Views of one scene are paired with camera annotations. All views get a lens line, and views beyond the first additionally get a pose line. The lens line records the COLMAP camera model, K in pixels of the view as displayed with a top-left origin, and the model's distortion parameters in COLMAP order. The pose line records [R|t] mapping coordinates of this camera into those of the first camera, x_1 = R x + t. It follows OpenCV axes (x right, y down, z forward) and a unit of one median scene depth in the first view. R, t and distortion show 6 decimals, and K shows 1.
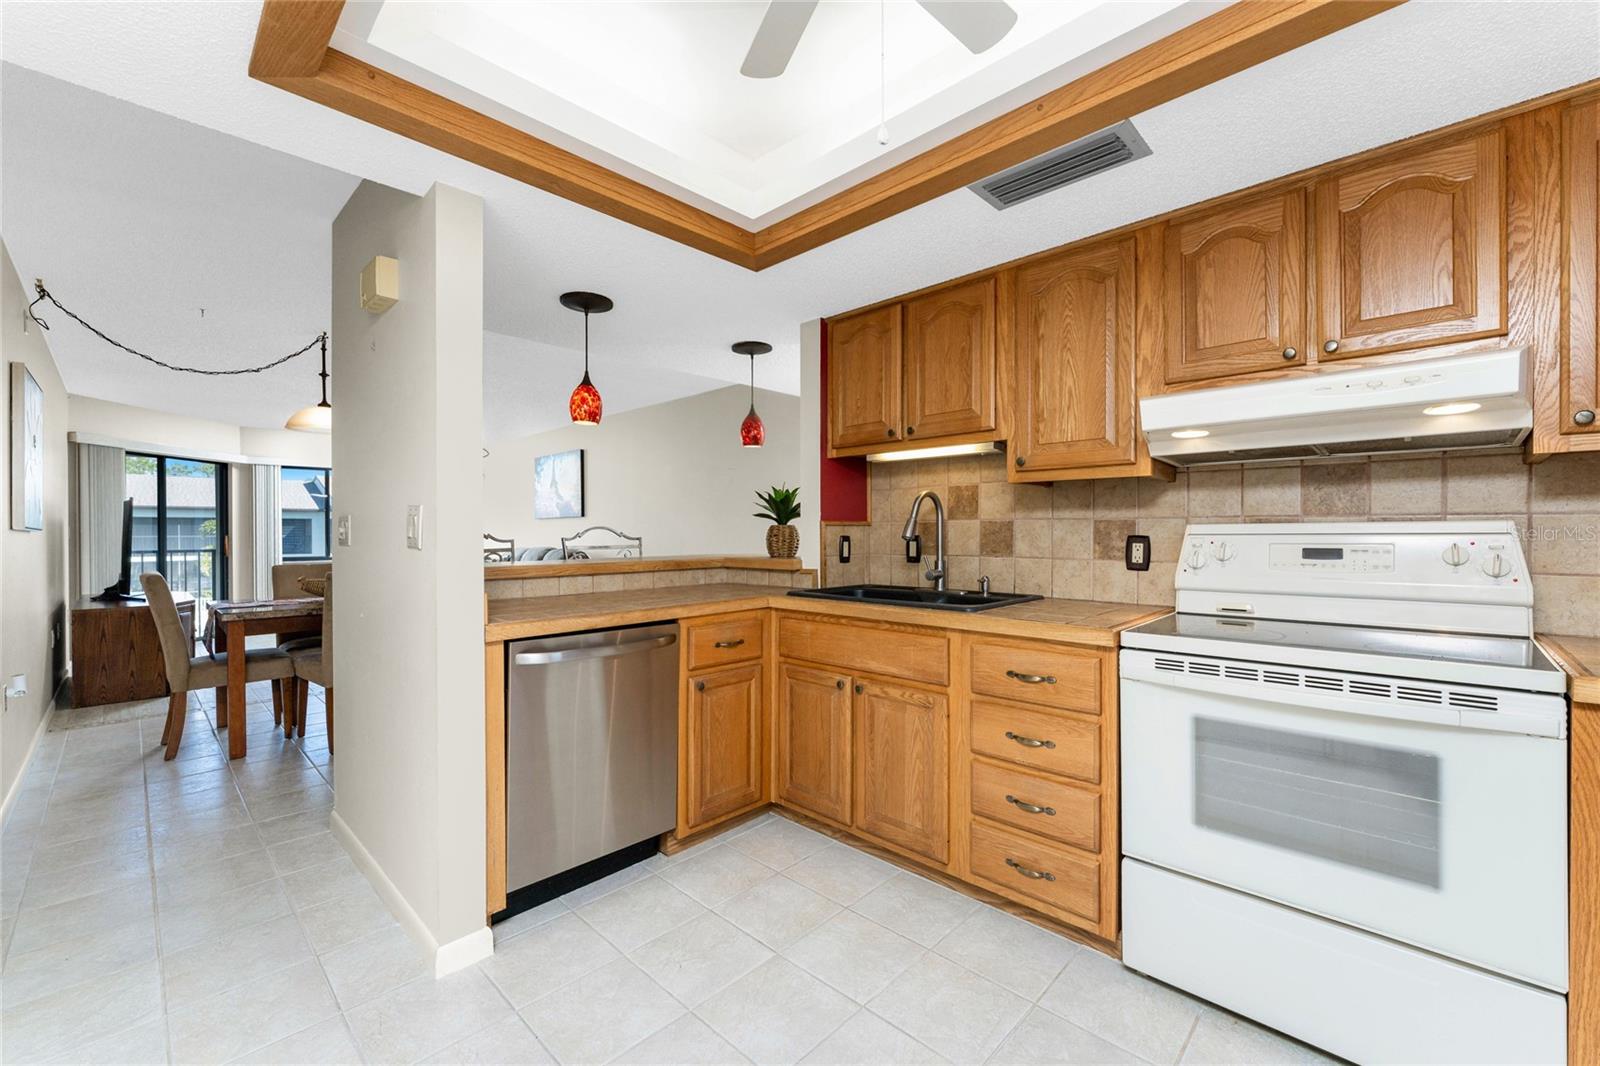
lens RADIAL K [[653.4, 0, 787.9], [0, 653.4, 533.2], [0, 0, 1]] dist [0.002884, -0.001483]
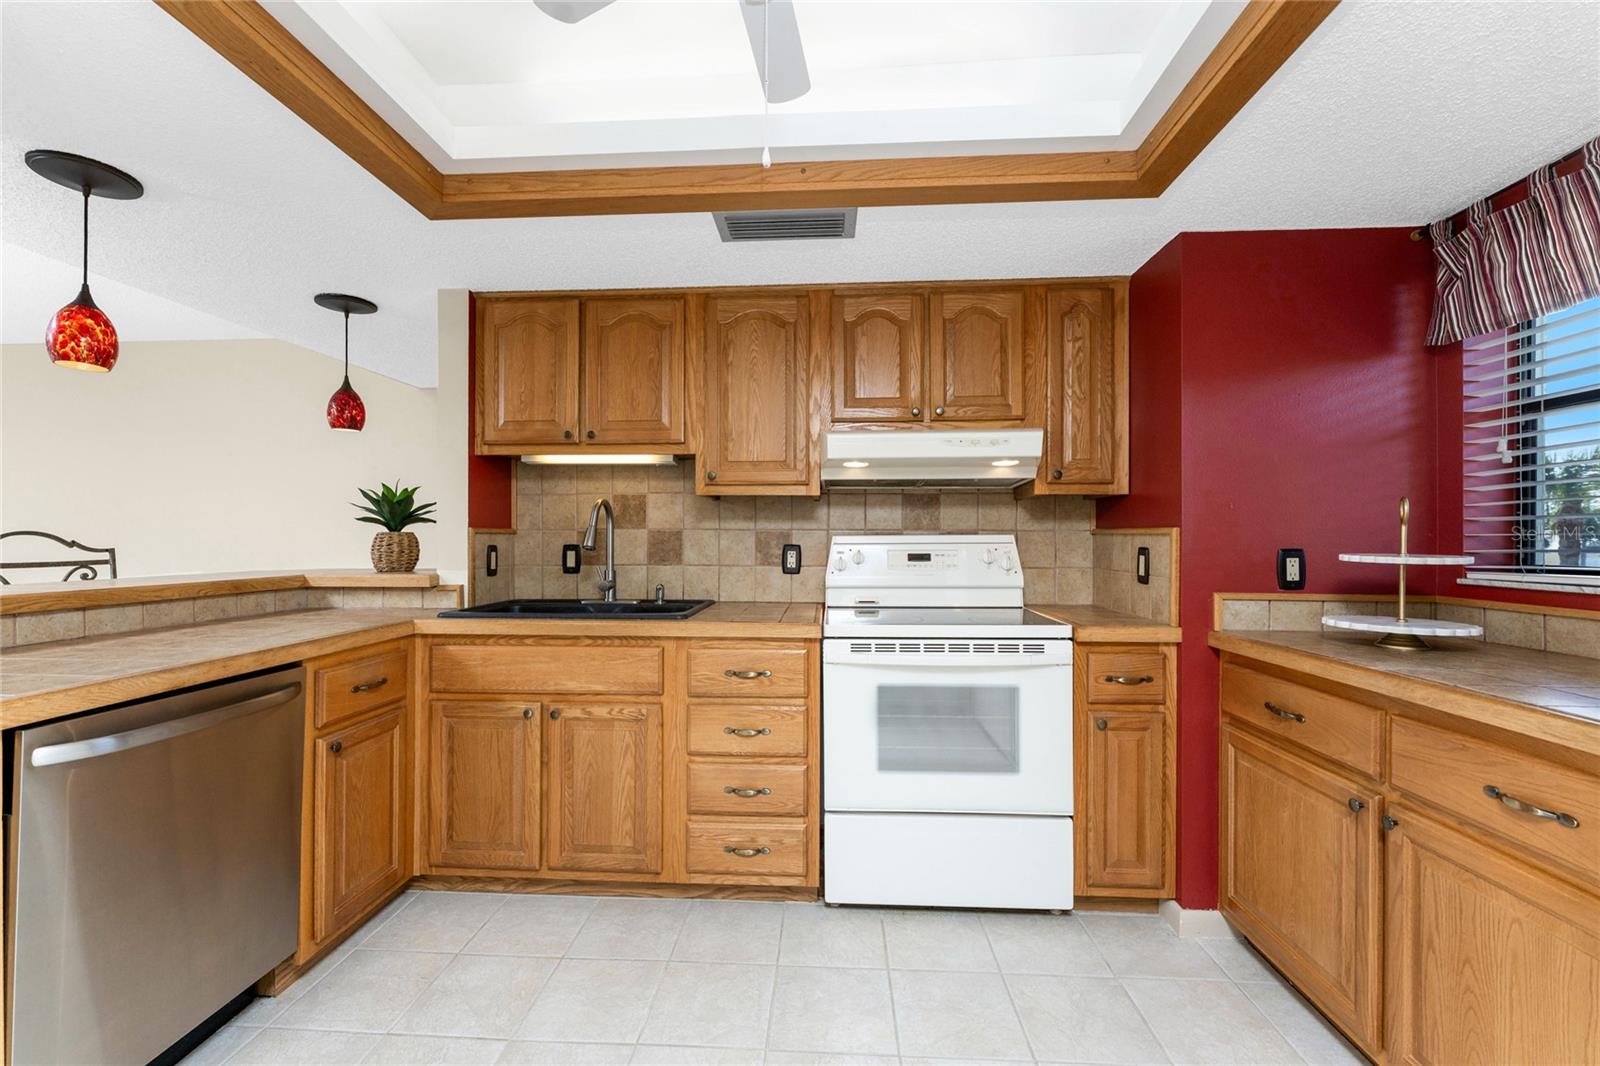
lens RADIAL K [[653.4, 0, 791.5], [0, 653.4, 535.9], [0, 0, 1]] dist [0.002884, -0.001483]
pose [[0.757724, 0.006401, 0.652544, -0.255390], [-0.001179, 0.999964, -0.008439, -0.002065], [-0.652574, 0.005625, 0.757704, 0.103853]]
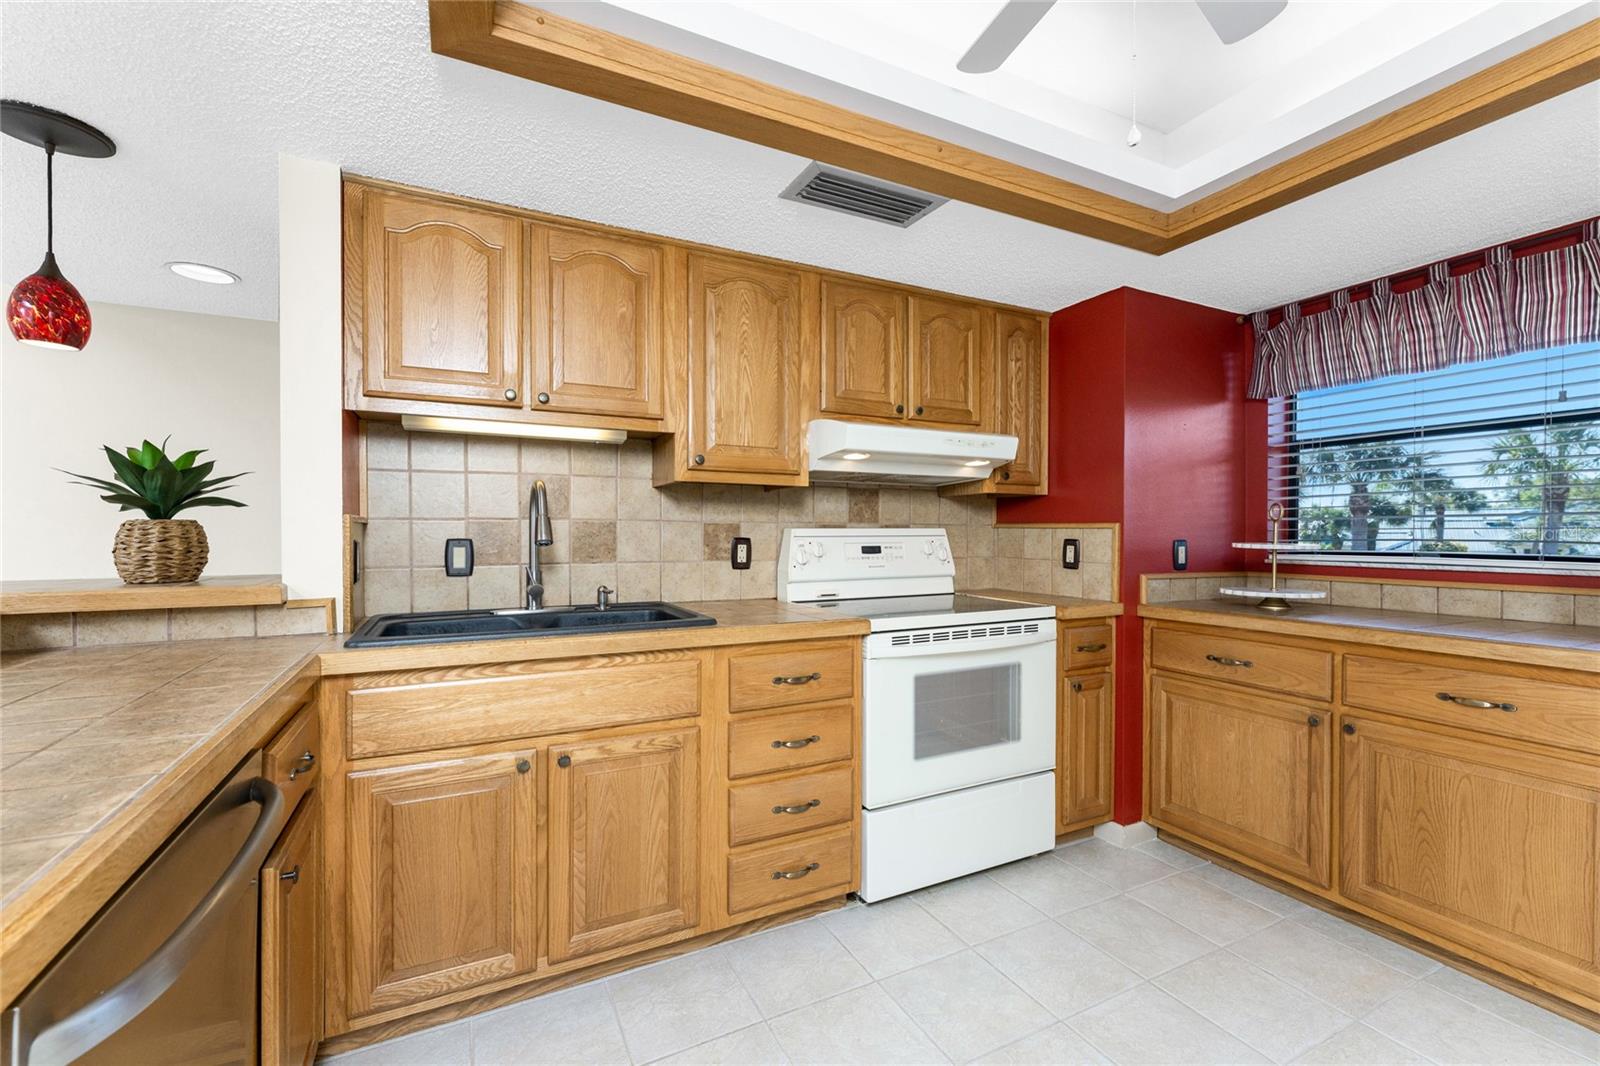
lens RADIAL K [[653.4, 0, 787.7], [0, 653.4, 534.7], [0, 0, 1]] dist [0.002884, -0.001483]
pose [[0.339603, 0.000029, 0.940569, -0.504107], [-0.000652, 1.000000, 0.000205, -0.001764], [-0.940569, -0.000683, 0.339603, 0.587193]]
